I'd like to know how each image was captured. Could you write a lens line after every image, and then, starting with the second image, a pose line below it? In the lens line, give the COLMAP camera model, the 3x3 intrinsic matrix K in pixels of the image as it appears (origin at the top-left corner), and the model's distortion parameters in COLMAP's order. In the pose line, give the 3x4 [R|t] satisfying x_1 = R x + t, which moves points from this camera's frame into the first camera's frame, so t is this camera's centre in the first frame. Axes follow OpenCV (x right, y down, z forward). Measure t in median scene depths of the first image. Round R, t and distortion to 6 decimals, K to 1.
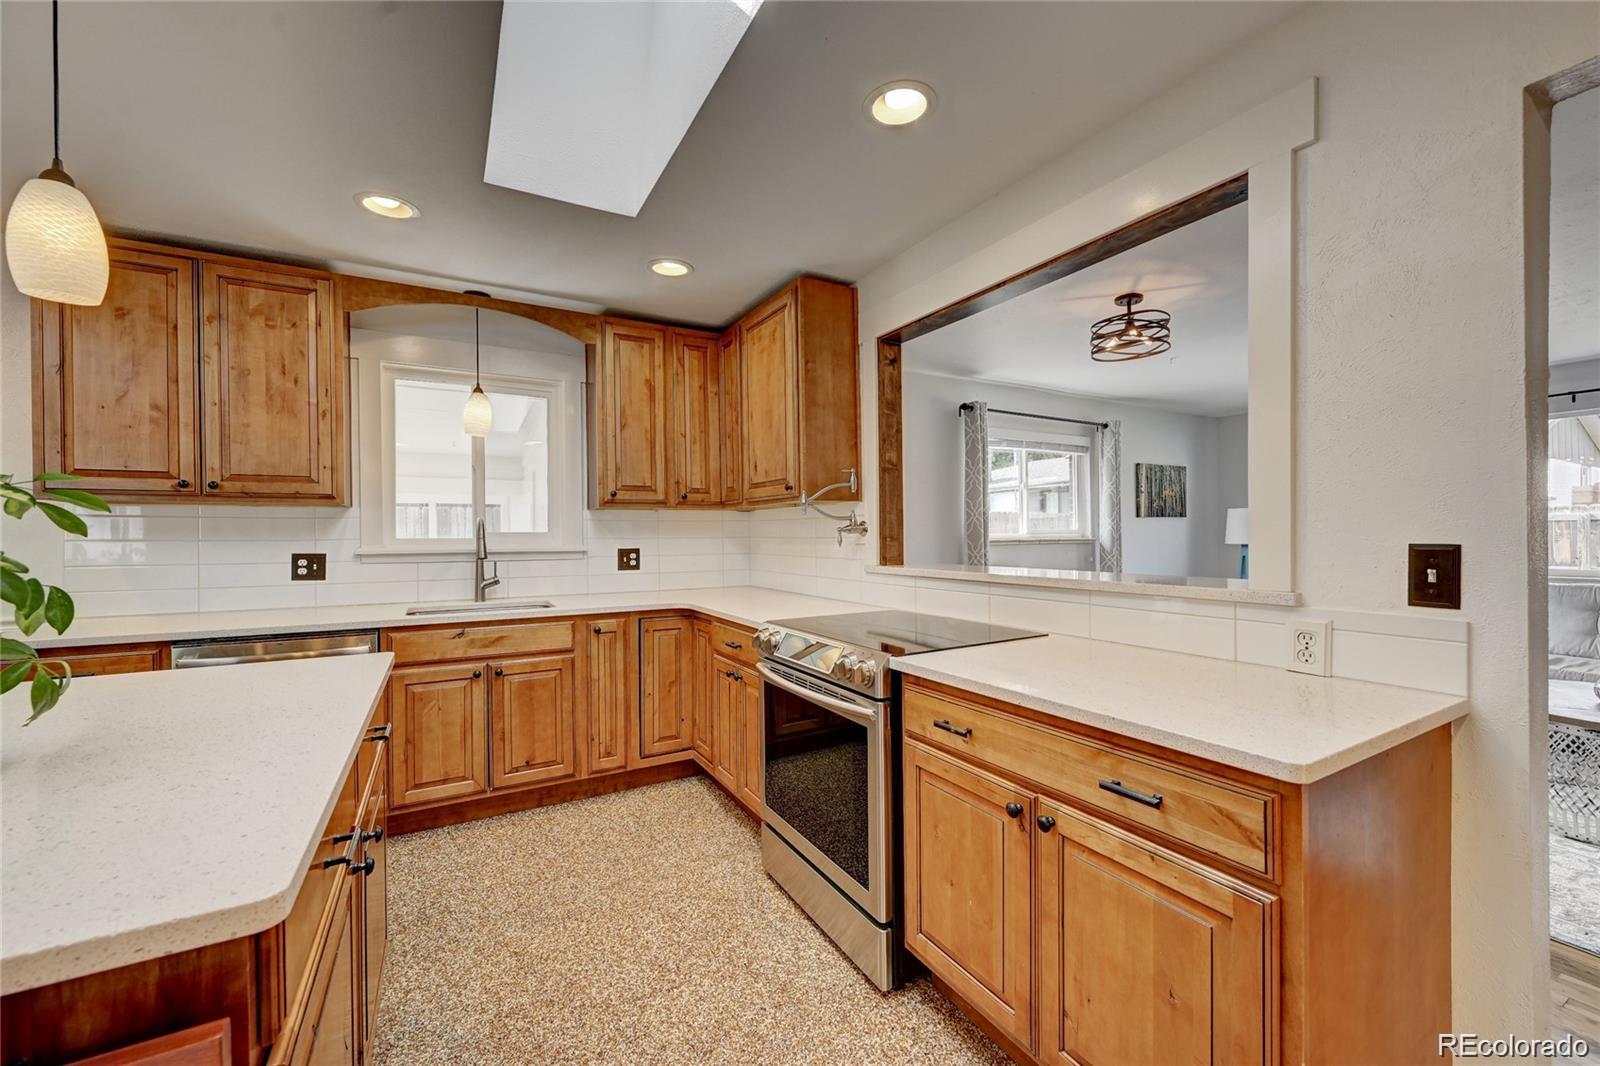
lens RADIAL K [[630.8, 0, 801.8], [0, 630.8, 539.2], [0, 0, 1]] dist [-0.002423, 0.000557]
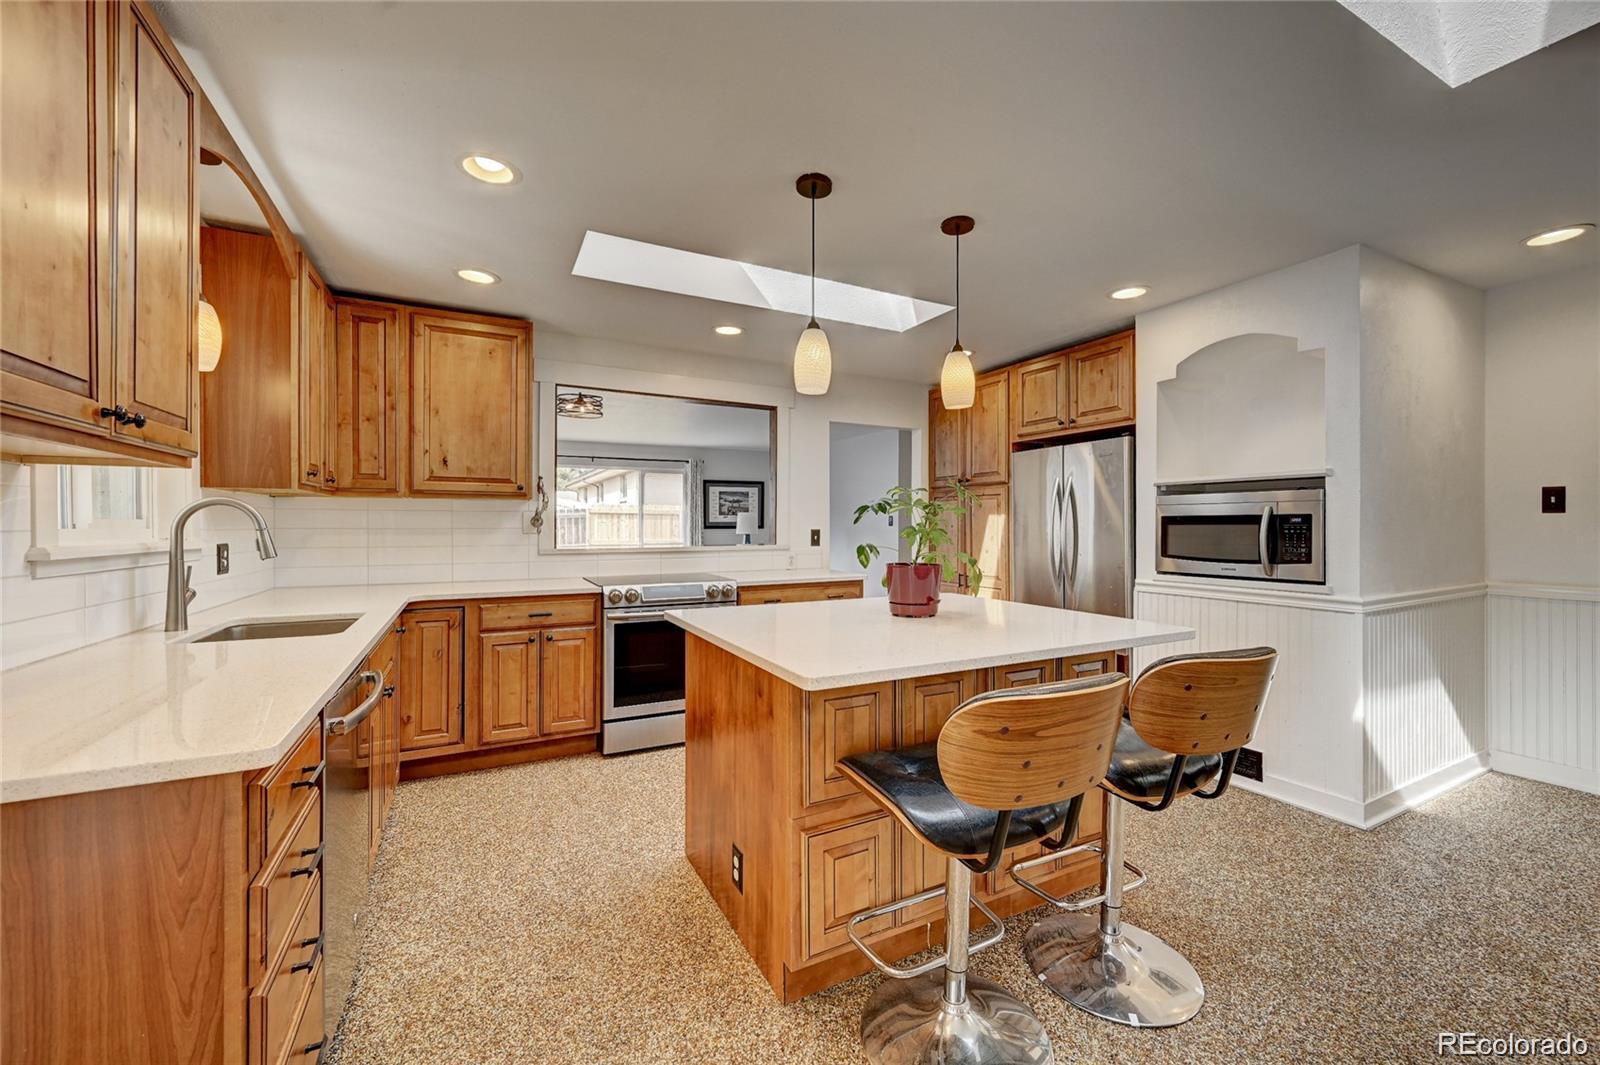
lens RADIAL K [[633.6, 0, 808.9], [0, 633.6, 523.1], [0, 0, 1]] dist [-0.001526, 0.000082]
pose [[0.030938, 0.009767, 0.999474, -1.290461], [0.006679, 0.999928, -0.009978, 0.003257], [-0.999499, 0.006985, 0.030870, 0.413520]]
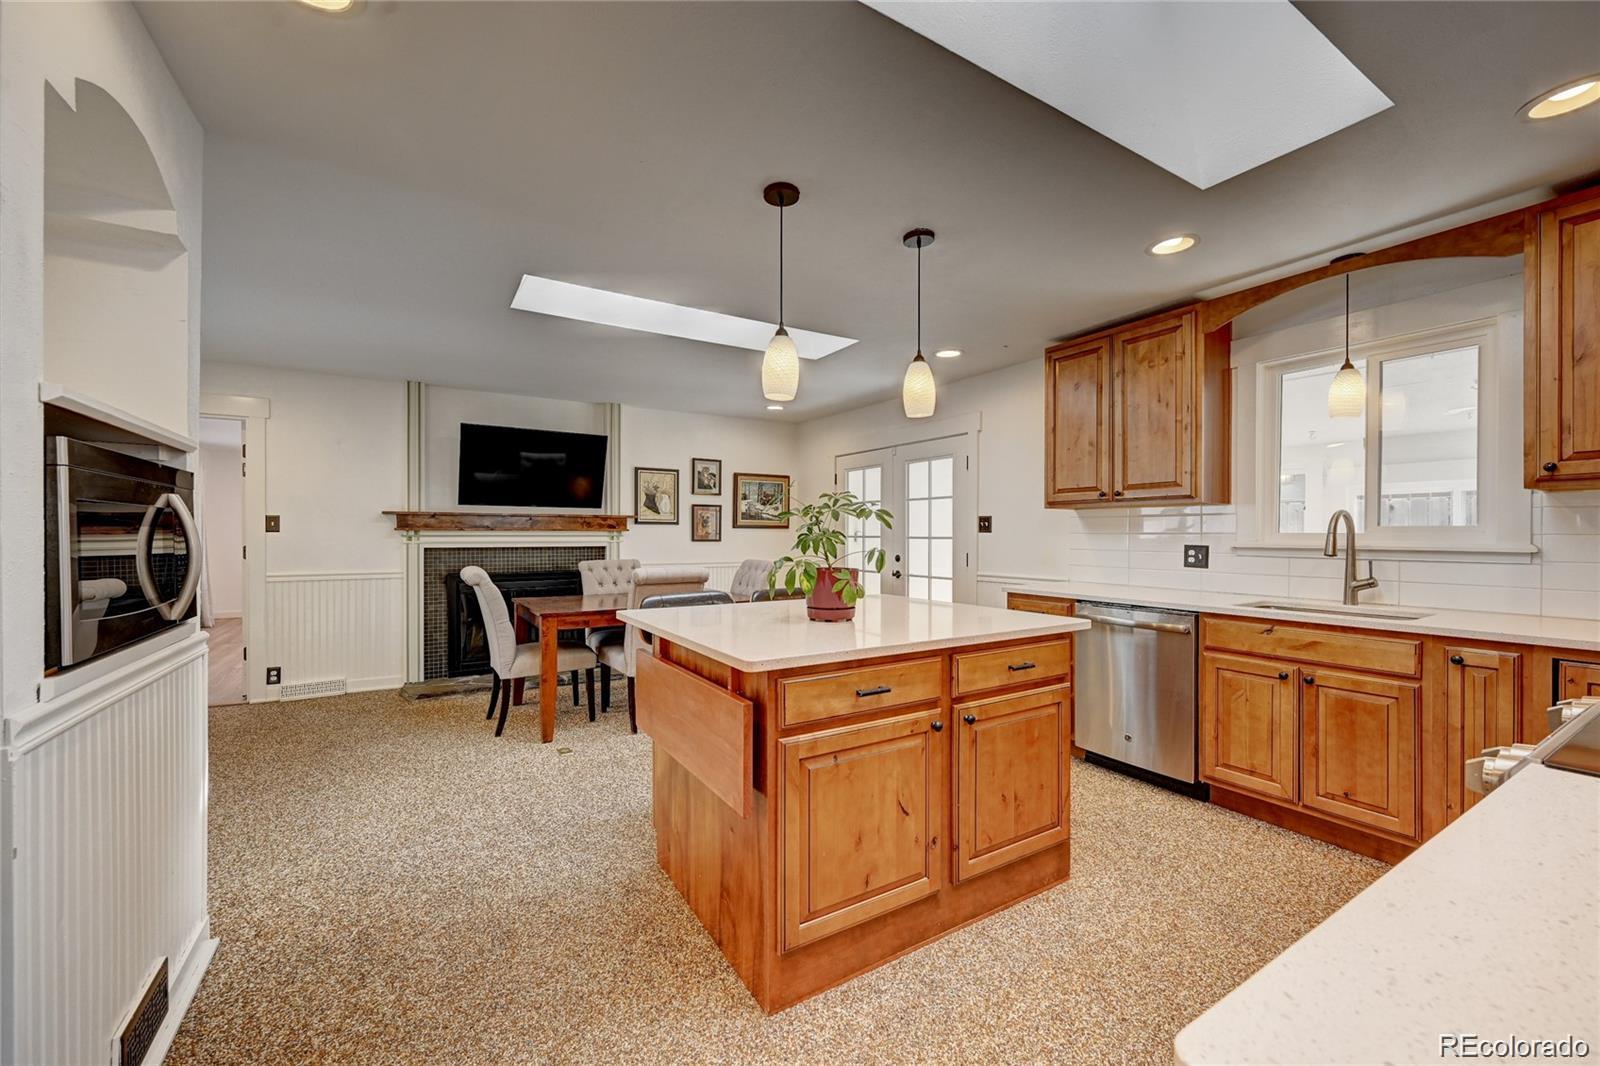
lens RADIAL K [[630.8, 0, 804.3], [0, 630.8, 537.2], [0, 0, 1]] dist [-0.002423, 0.000557]
pose [[0.042537, 0.012192, -0.999021, 0.392133], [-0.006144, 0.999910, 0.011941, -0.001735], [0.999076, 0.005631, 0.042608, 0.228829]]
